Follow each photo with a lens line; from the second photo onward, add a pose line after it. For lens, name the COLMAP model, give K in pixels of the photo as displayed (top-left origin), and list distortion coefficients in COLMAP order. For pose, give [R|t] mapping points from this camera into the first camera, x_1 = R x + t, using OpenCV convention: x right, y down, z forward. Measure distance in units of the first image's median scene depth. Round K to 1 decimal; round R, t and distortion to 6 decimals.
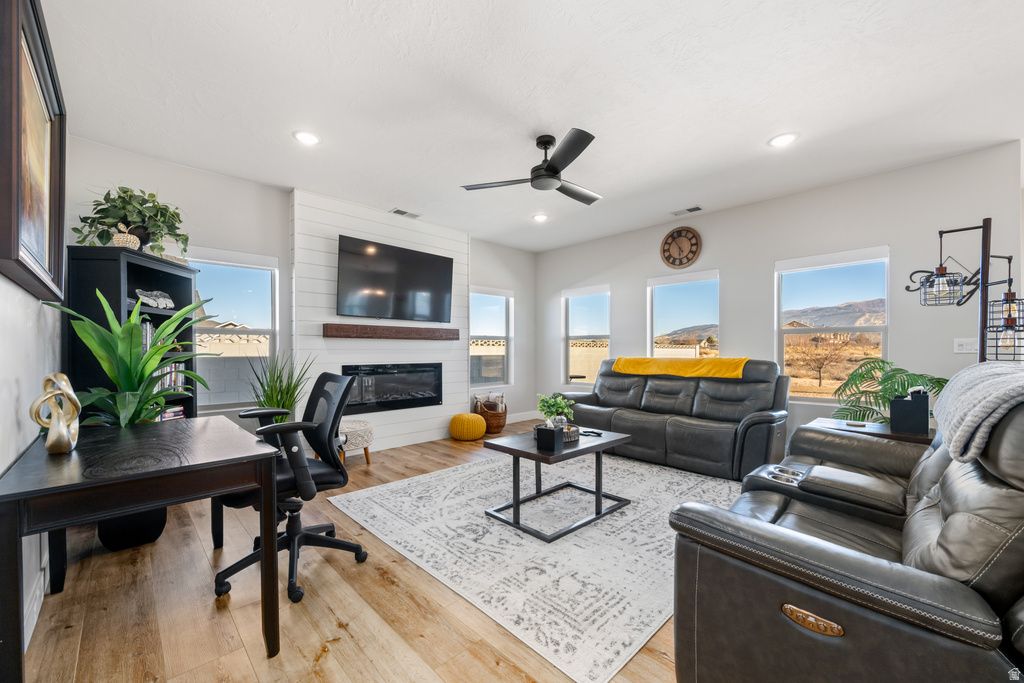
lens RADIAL K [[403.5, 0, 513.5], [0, 403.5, 351.8], [0, 0, 1]] dist [-0.000821, 0.000339]
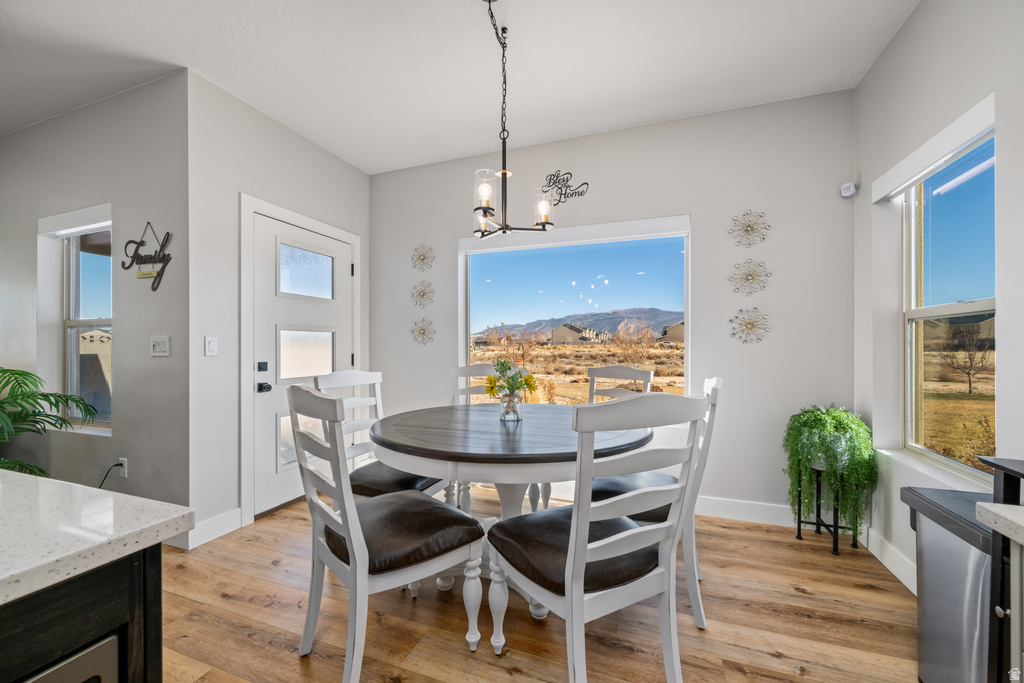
lens RADIAL K [[403.5, 0, 511.2], [0, 403.5, 347.3], [0, 0, 1]] dist [-0.000821, 0.000339]
pose [[0.904943, 0.002440, 0.425526, 1.309609], [-0.000842, 0.999992, -0.003943, -0.010544], [-0.425532, 0.003210, 0.904938, 0.073636]]
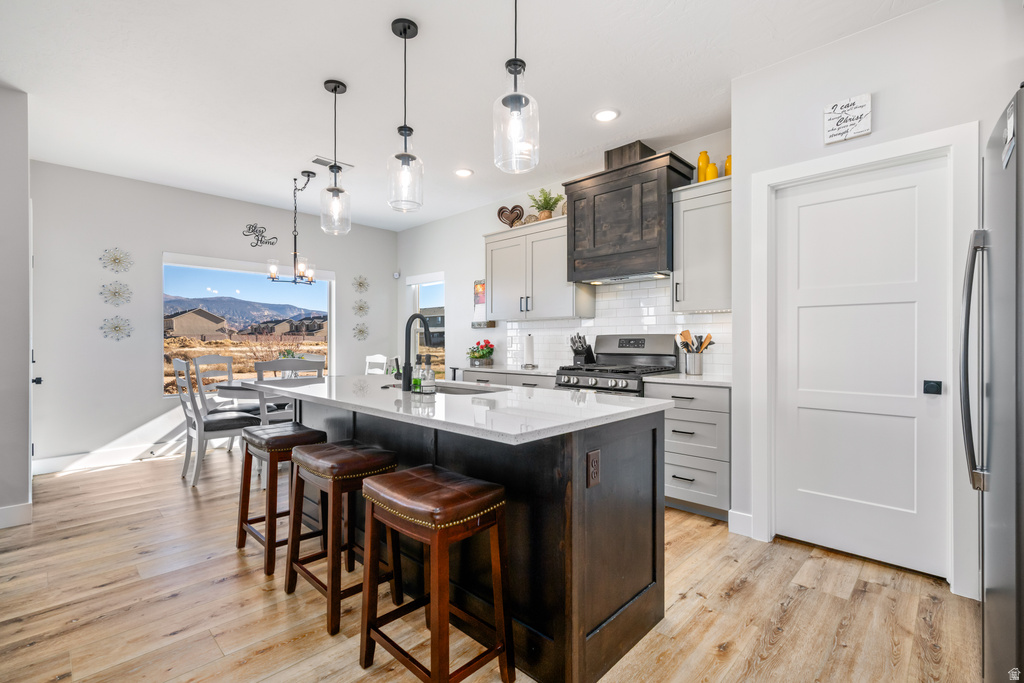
lens RADIAL K [[463.3, 0, 514.6], [0, 463.3, 348.6], [0, 0, 1]] dist [0.002008, 0.000474]
pose [[-0.021971, -0.011038, 0.999698, 0.243132], [0.003003, 0.999934, 0.011107, -0.008032], [-0.999754, 0.003246, -0.021936, 0.018981]]
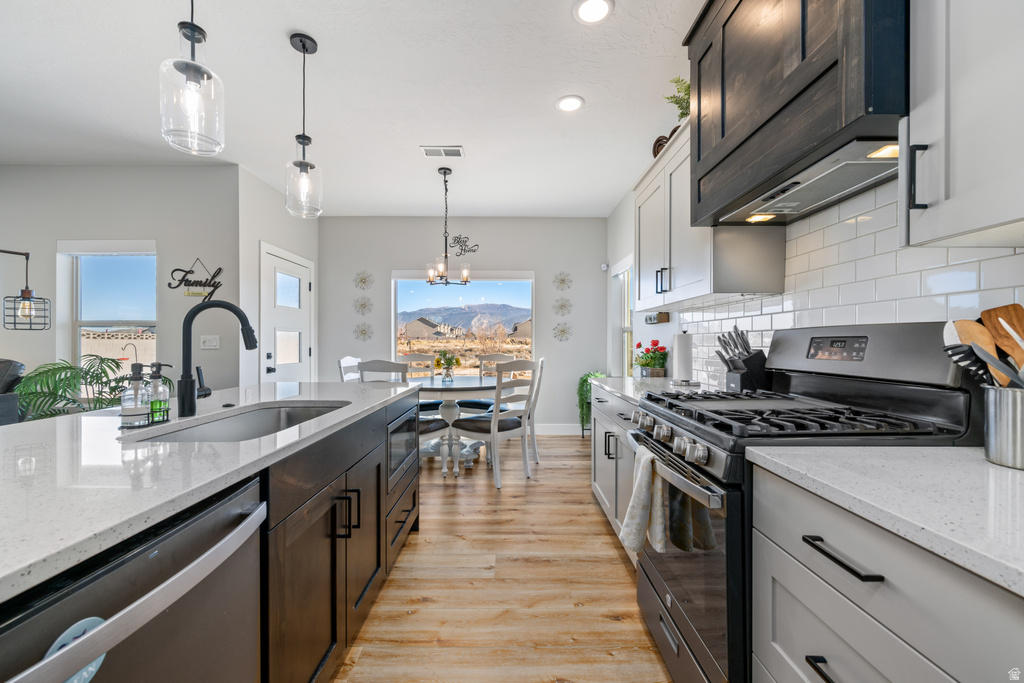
lens RADIAL K [[416.1, 0, 510.5], [0, 416.1, 342.8], [0, 0, 1]] dist [0.001894, -0.000734]
pose [[0.702202, 0.003295, 0.711970, 0.845999], [-0.001587, 0.999994, -0.003063, -0.011117], [-0.711976, 0.001021, 0.702203, -0.344586]]
